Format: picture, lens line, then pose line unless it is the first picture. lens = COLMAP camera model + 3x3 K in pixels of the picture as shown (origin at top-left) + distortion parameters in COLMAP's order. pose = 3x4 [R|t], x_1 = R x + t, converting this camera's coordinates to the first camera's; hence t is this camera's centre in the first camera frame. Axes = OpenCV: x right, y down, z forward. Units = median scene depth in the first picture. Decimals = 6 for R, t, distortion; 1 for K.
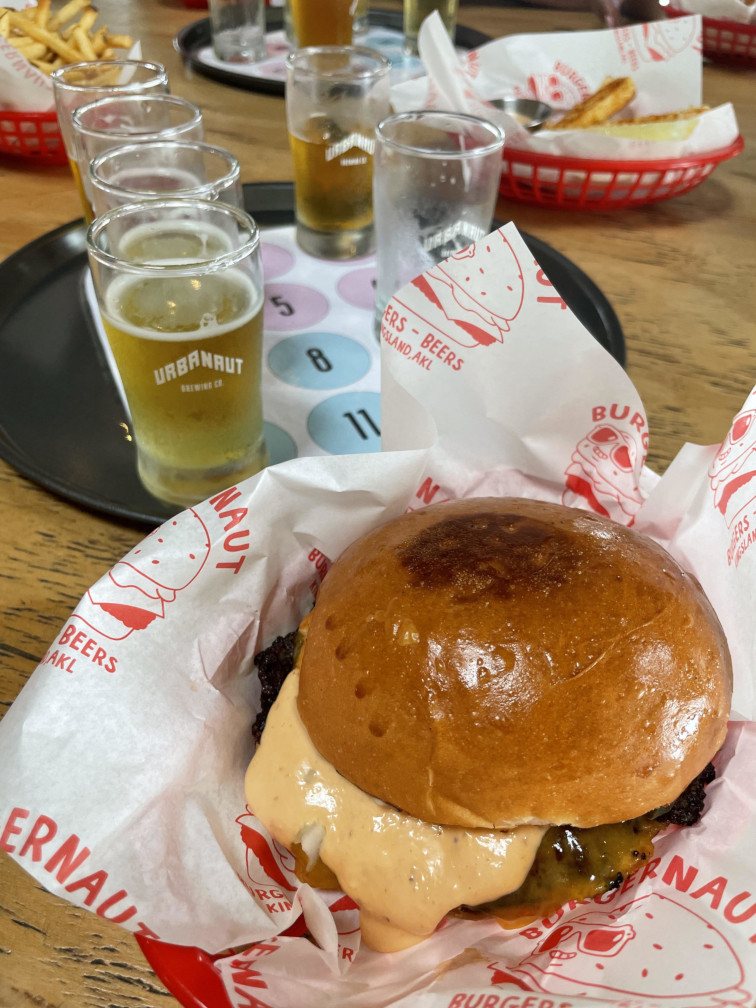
lens RADIAL K [[763.9, 0, 376.3], [0, 763.9, 505.2], [0, 0, 1]] dist [-0.001225, 0.000055]
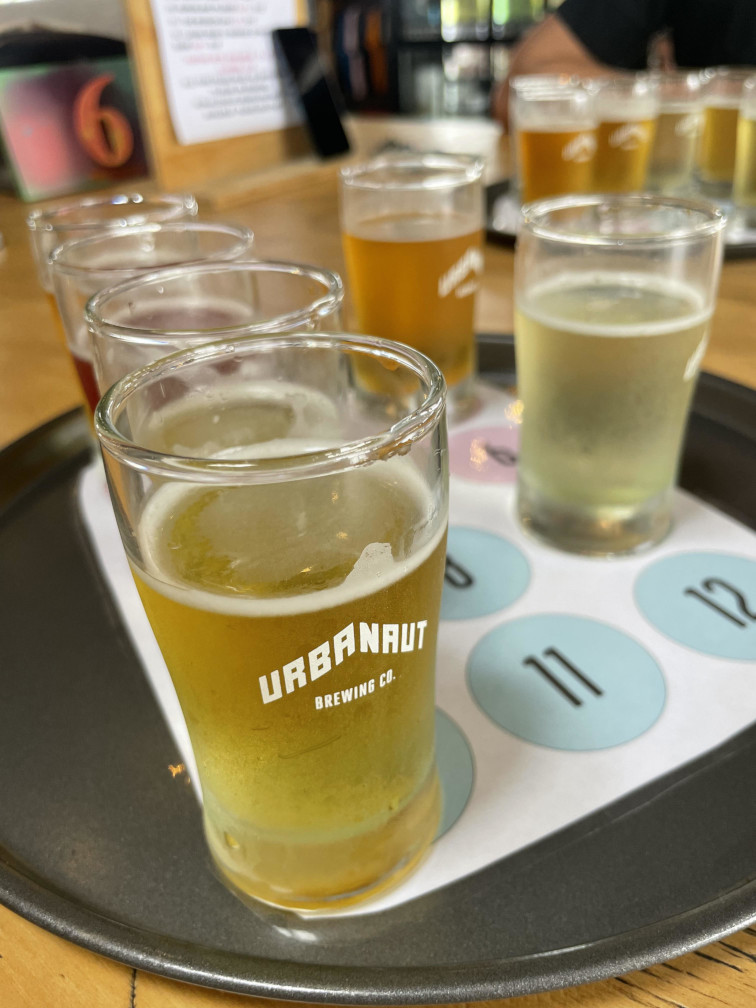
lens RADIAL K [[763.9, 0, 379.8], [0, 763.9, 504.3], [0, 0, 1]] dist [-0.001225, 0.000055]
pose [[0.991657, -0.126434, 0.025110, -0.213790], [0.128829, 0.965491, -0.226342, -0.160762], [0.004374, 0.227689, 0.973724, 0.524711]]
